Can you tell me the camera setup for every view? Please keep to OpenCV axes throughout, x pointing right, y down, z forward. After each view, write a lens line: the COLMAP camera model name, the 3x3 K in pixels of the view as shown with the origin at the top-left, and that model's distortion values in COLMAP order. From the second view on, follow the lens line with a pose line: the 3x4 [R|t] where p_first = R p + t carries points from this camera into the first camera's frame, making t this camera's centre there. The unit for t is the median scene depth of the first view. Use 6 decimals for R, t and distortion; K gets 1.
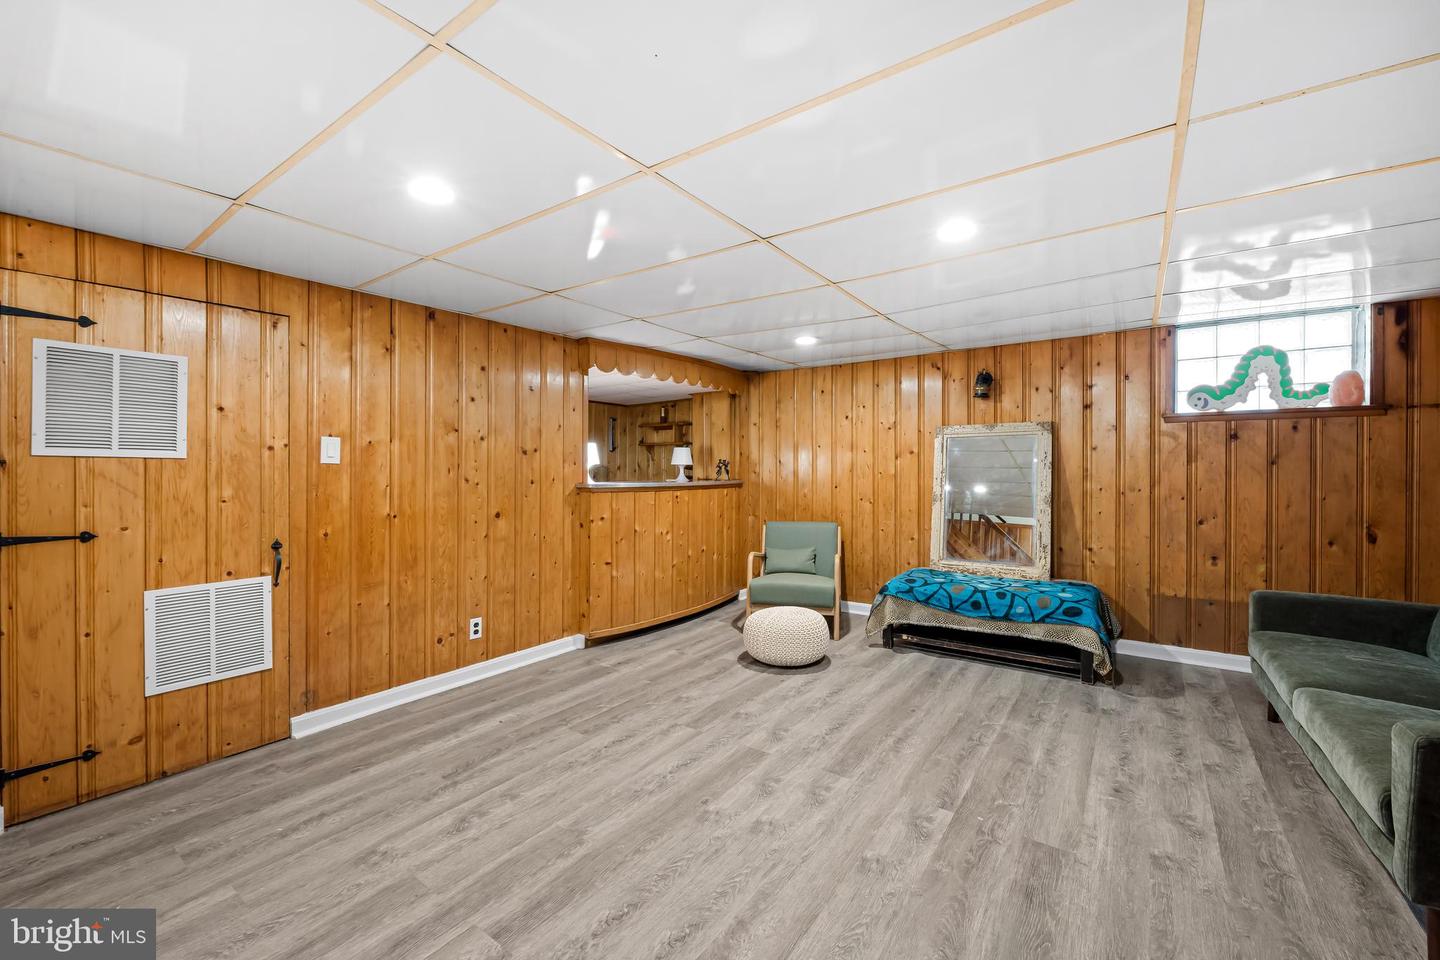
lens RADIAL K [[581.7, 0, 721.3], [0, 581.7, 470.5], [0, 0, 1]] dist [-0.001598, 0.000208]
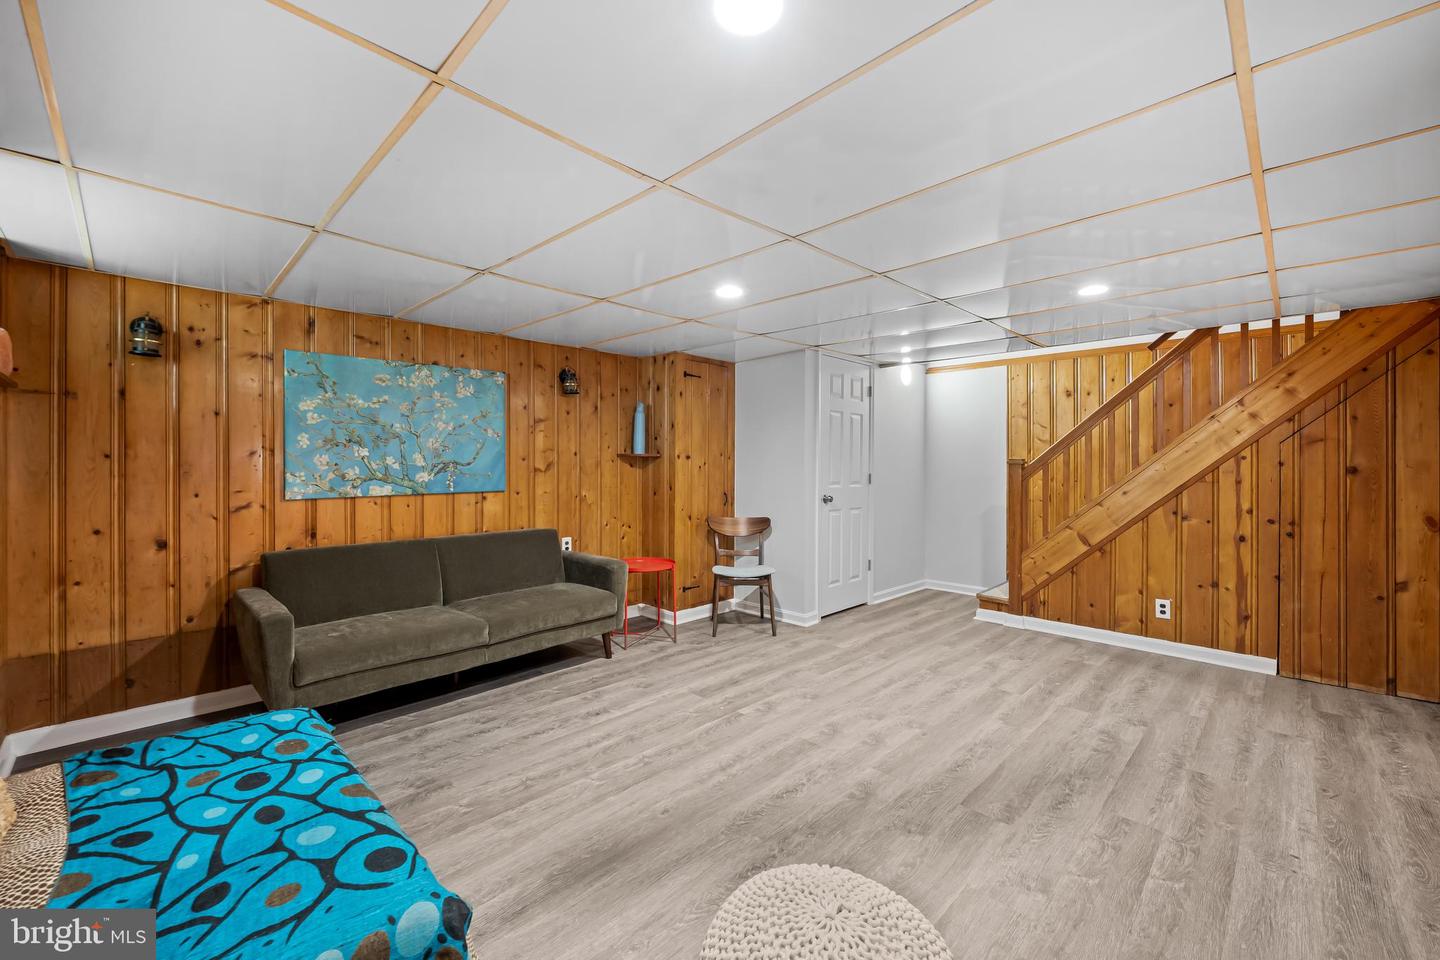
lens RADIAL K [[581.7, 0, 718.9], [0, 581.7, 467.6], [0, 0, 1]] dist [-0.001598, 0.000208]
pose [[-0.986918, -0.003492, 0.161186, 0.200352], [-0.001521, 0.999923, 0.012347, -0.018335], [-0.161217, 0.011940, -0.986847, 2.199352]]
